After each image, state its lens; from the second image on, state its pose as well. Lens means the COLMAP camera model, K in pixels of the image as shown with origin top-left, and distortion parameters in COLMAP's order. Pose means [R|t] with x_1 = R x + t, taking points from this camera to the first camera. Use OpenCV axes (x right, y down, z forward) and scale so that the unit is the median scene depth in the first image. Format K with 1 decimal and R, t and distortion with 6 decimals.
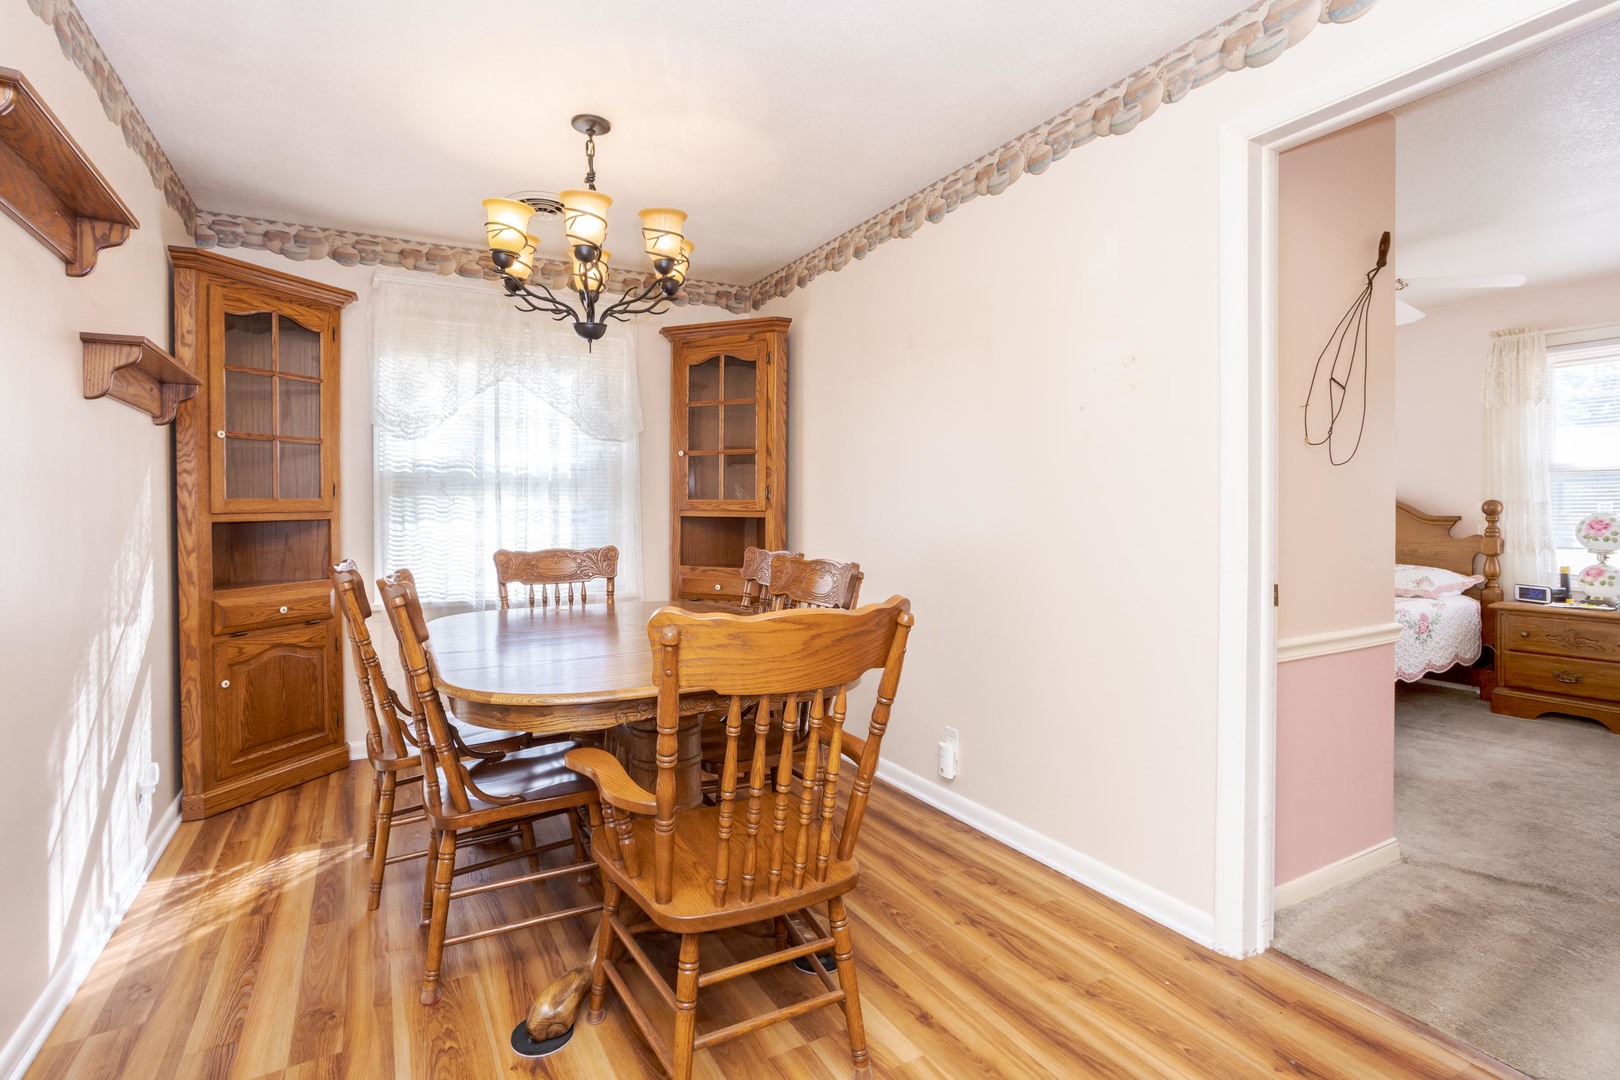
lens RADIAL K [[788.7, 0, 813.0], [0, 788.7, 521.3], [0, 0, 1]] dist [-0.046374, 0.026146]
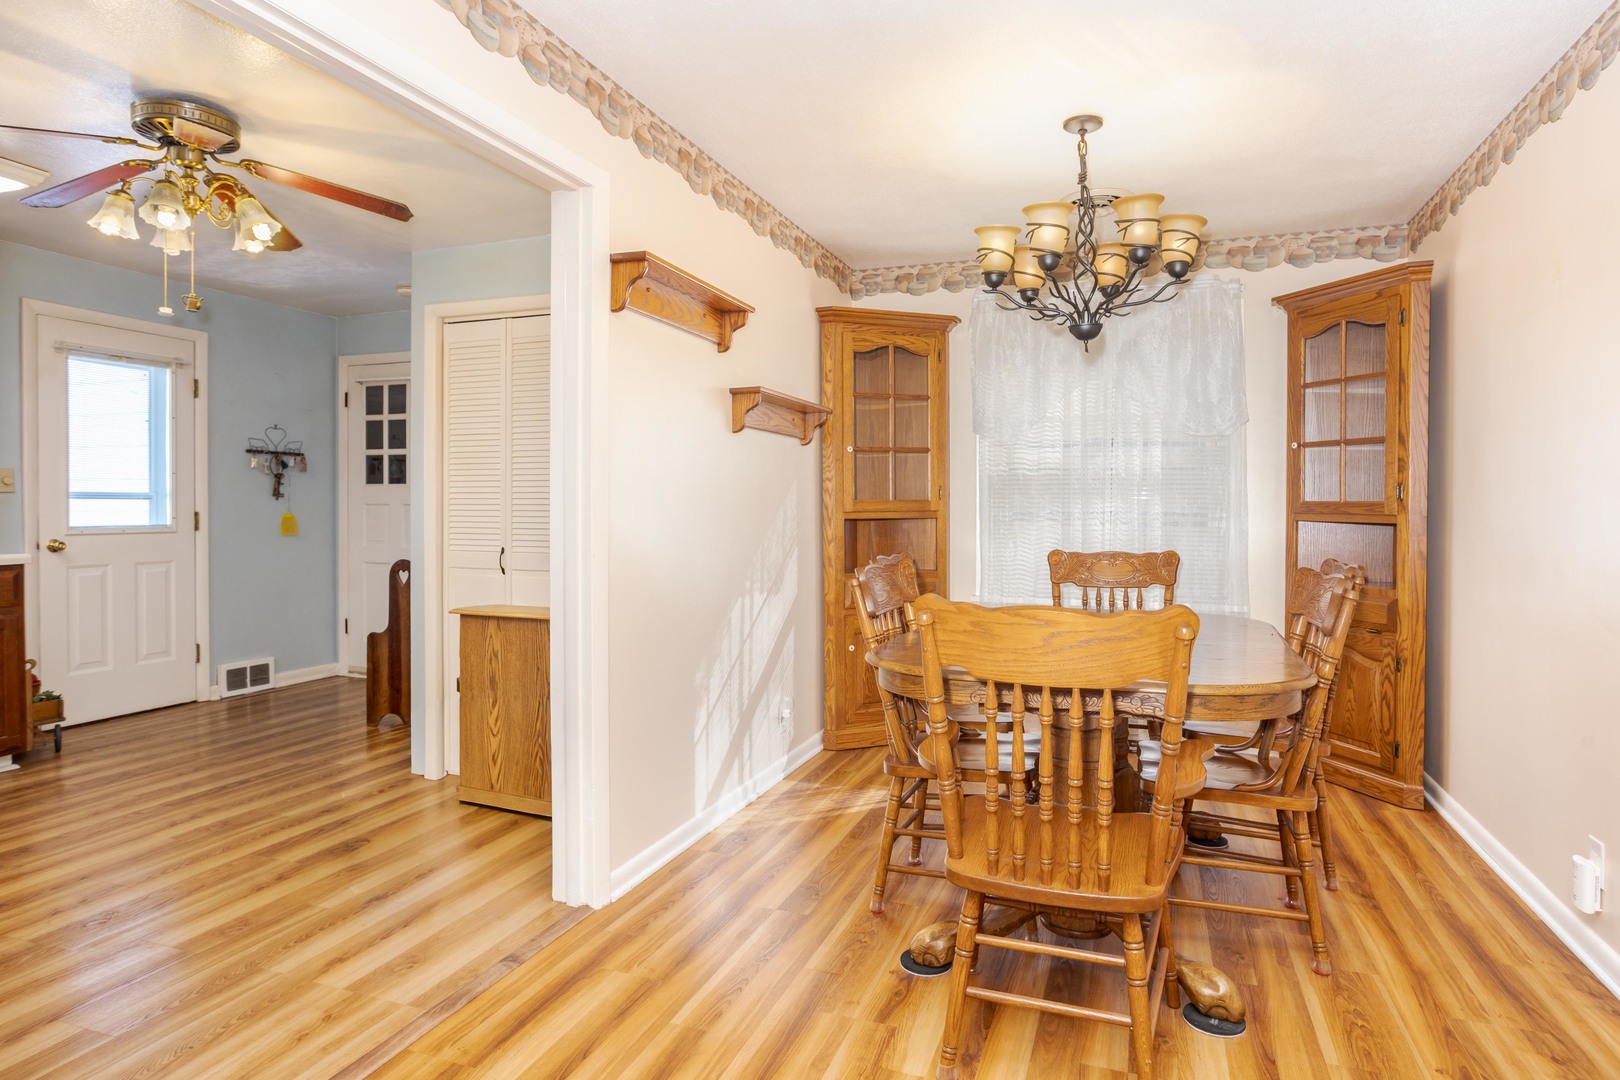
lens RADIAL K [[915.9, 0, 831.4], [0, 915.9, 532.8], [0, 0, 1]] dist [-0.027517, 0.016703]
pose [[0.658765, 0.024875, -0.751938, 0.344164], [-0.018370, 0.999687, 0.016978, -0.001034], [0.752125, 0.002628, 0.659016, -0.005153]]
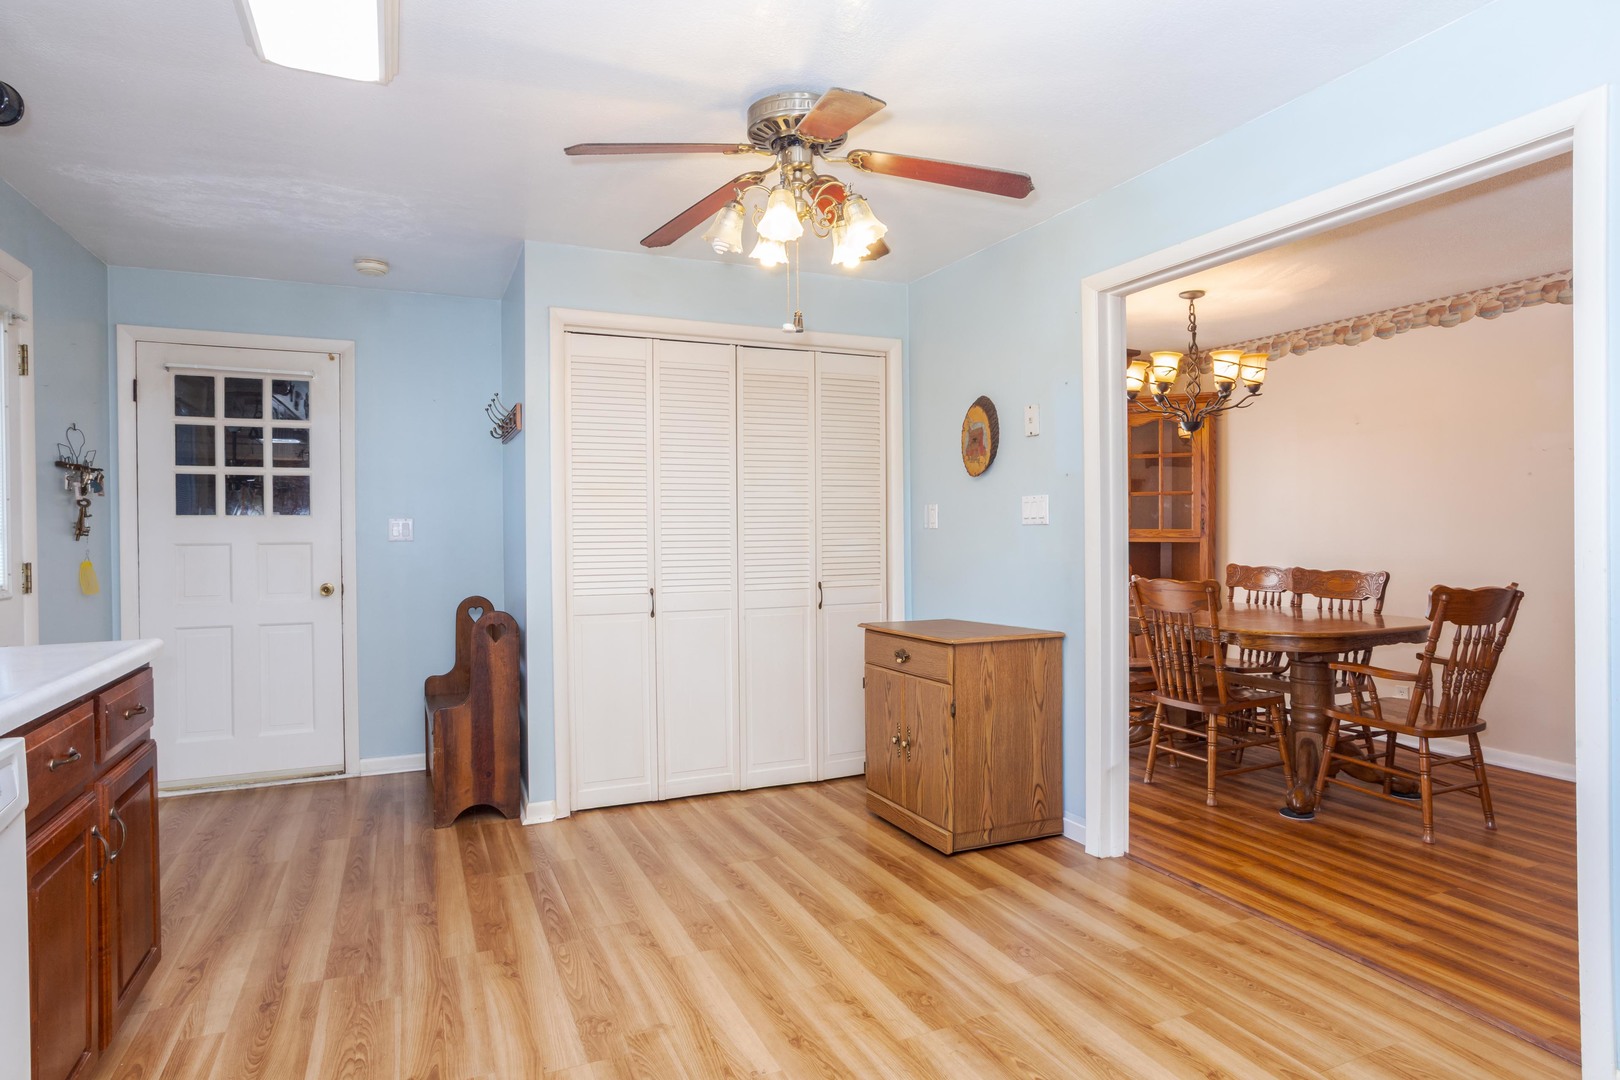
lens RADIAL K [[915.9, 0, 819.8], [0, 915.9, 534.9], [0, 0, 1]] dist [-0.027517, 0.016703]
pose [[0.997336, -0.004669, -0.072794, -0.816254], [0.004252, 0.999974, -0.005877, -0.013243], [0.072820, 0.005552, 0.997330, -0.800576]]
